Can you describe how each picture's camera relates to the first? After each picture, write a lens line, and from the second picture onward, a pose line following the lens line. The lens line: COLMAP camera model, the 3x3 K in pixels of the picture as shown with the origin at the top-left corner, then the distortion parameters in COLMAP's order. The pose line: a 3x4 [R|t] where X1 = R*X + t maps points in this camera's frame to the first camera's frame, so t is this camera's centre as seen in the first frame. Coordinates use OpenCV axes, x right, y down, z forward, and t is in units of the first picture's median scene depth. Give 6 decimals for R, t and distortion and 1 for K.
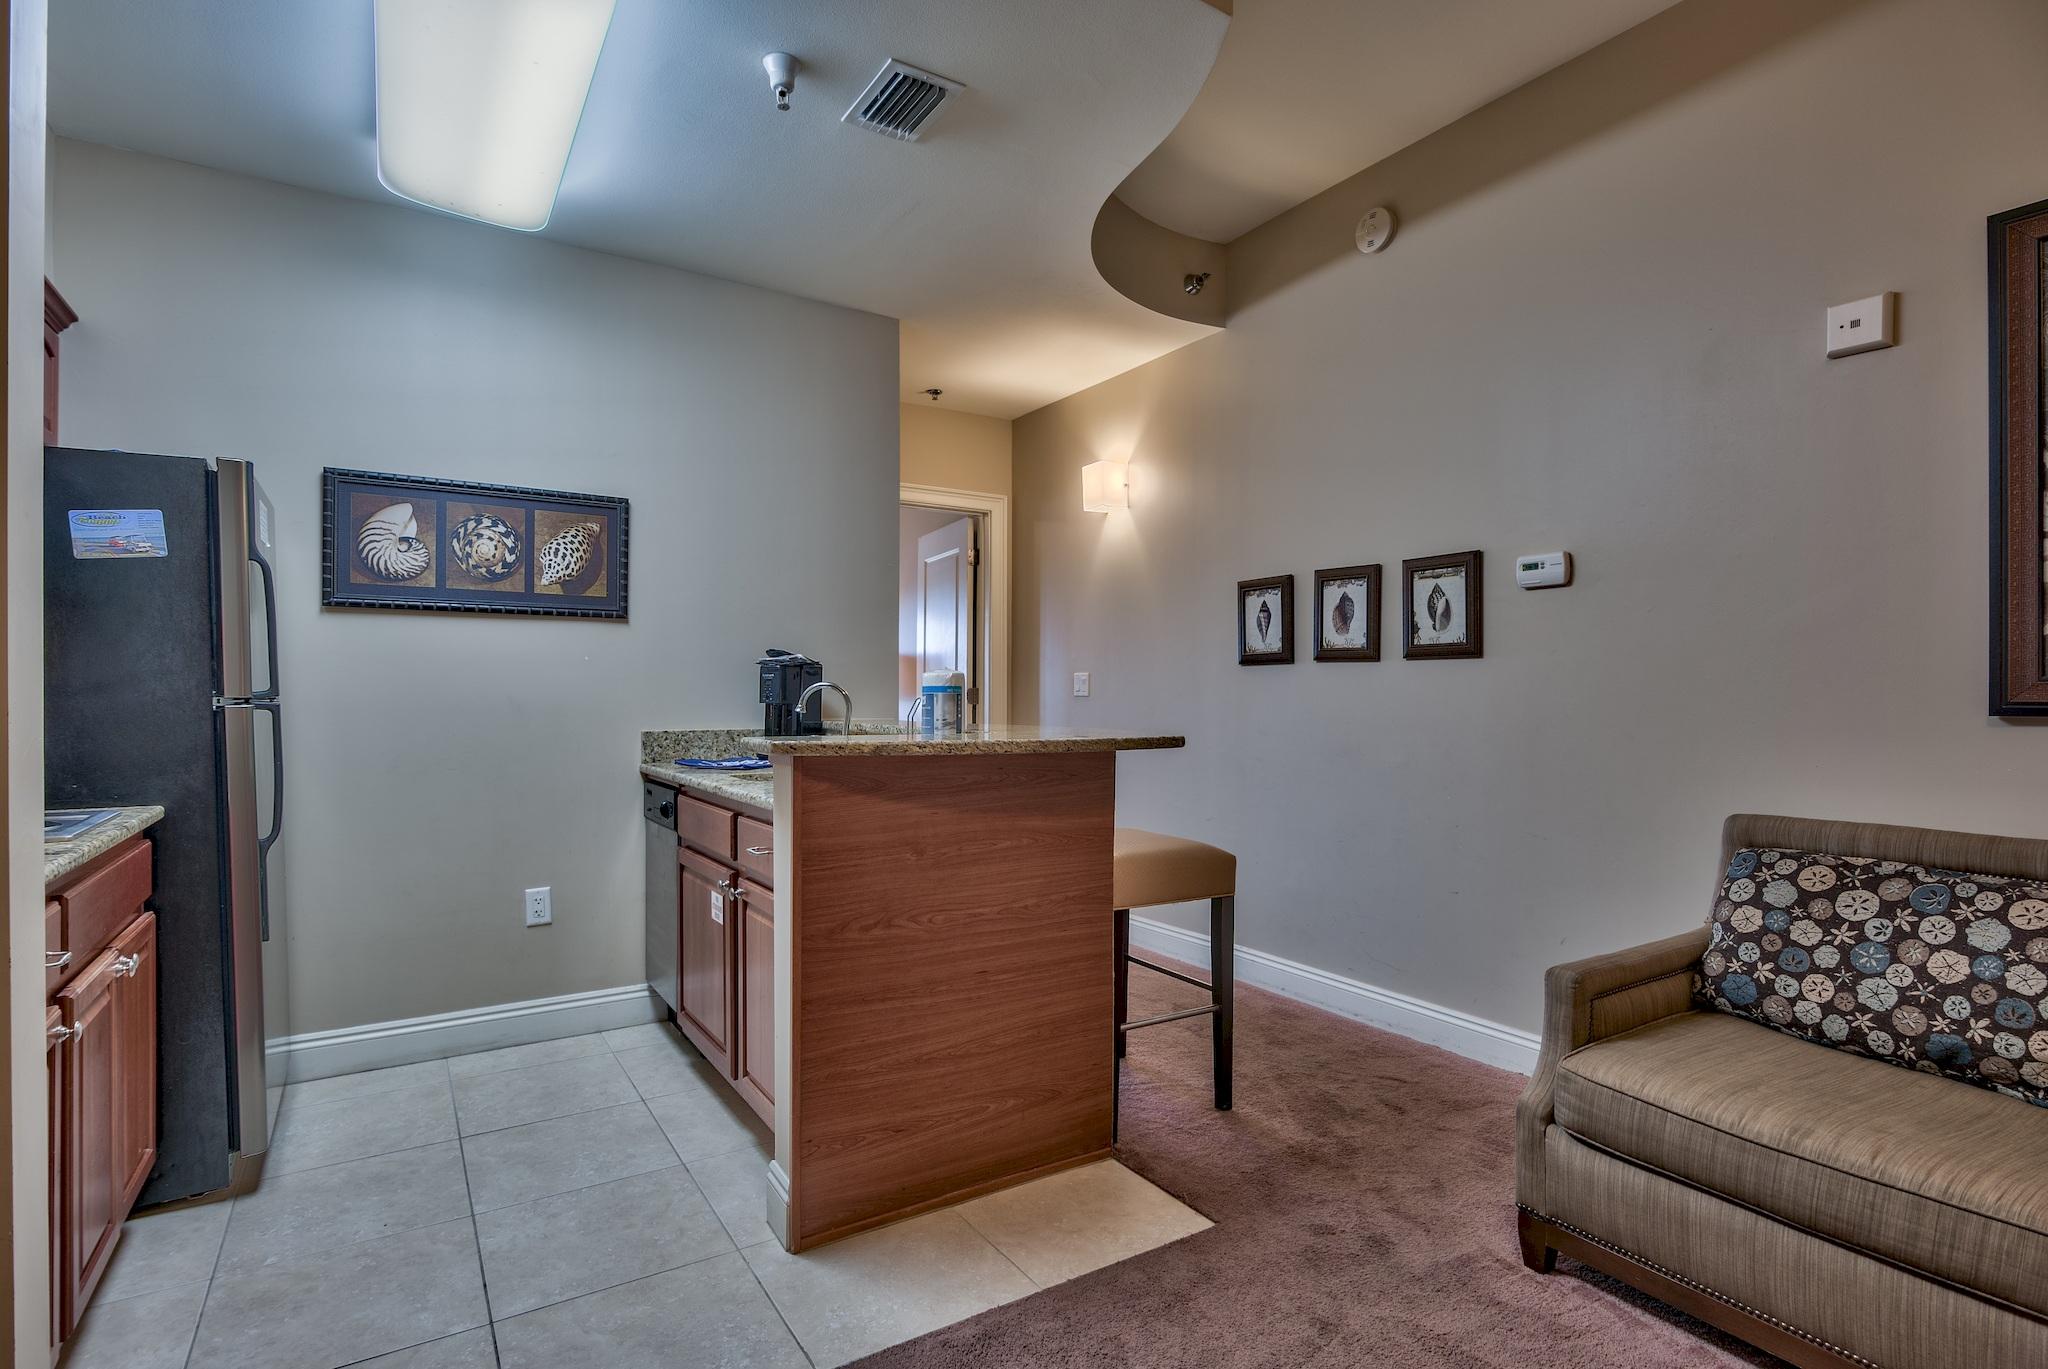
lens RADIAL K [[1038.4, 0, 1036.9], [0, 1038.4, 666.8], [0, 0, 1]] dist [-0.003865, 0.000553]
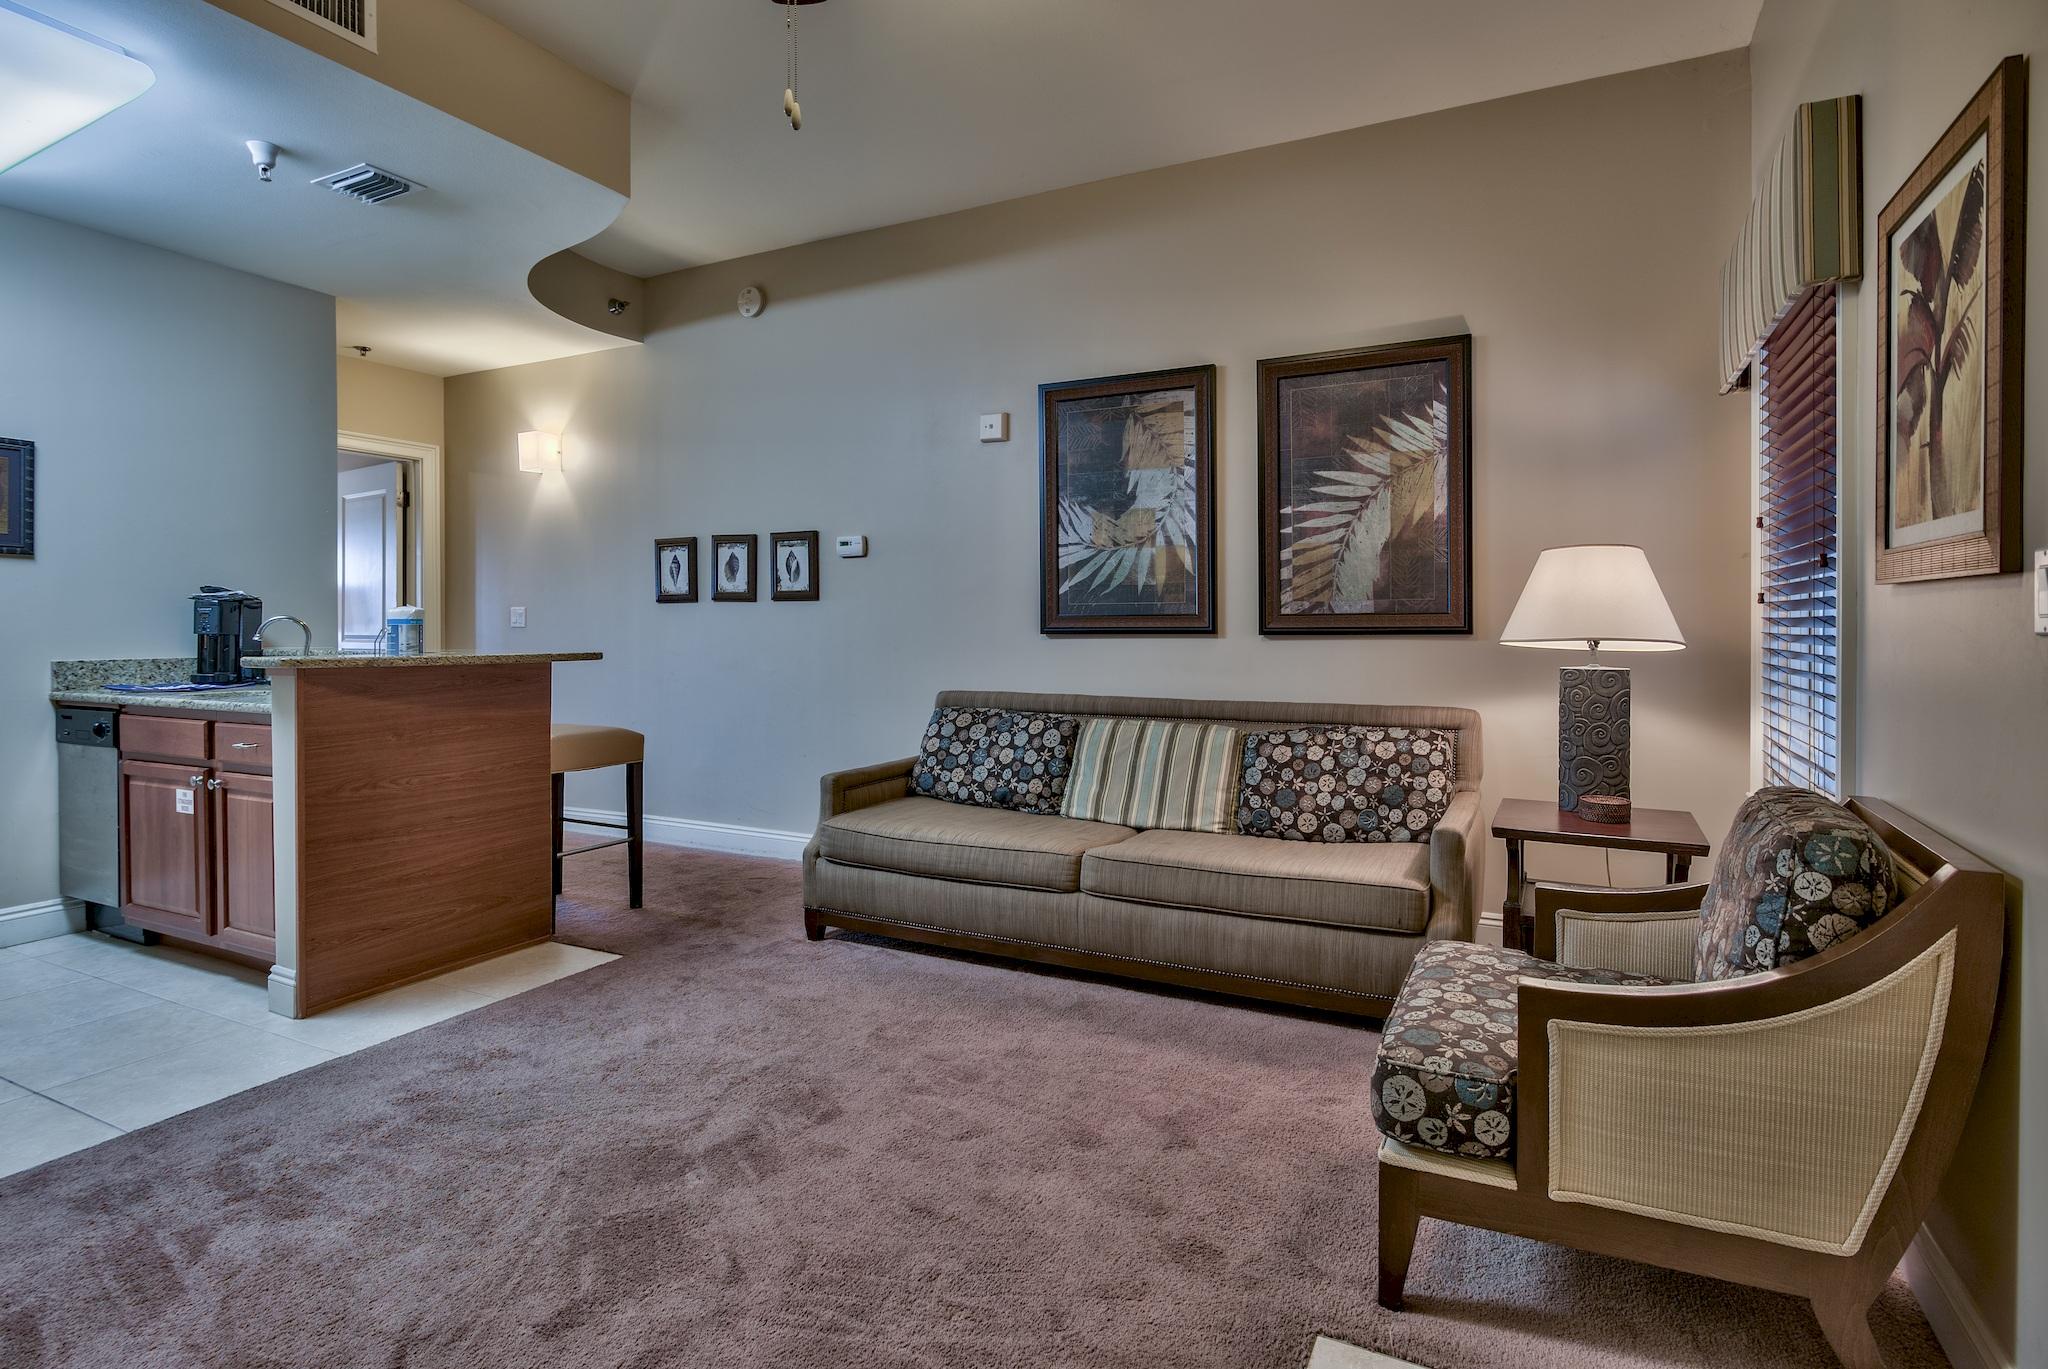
lens RADIAL K [[1011.3, 0, 1073.6], [0, 1011.3, 639.8], [0, 0, 1]] dist [-0.002456, -0.000132]
pose [[0.850846, -0.010270, 0.525315, -0.043946], [-0.010805, 0.999255, 0.037037, -0.012309], [-0.525304, -0.037189, 0.850102, -0.568633]]
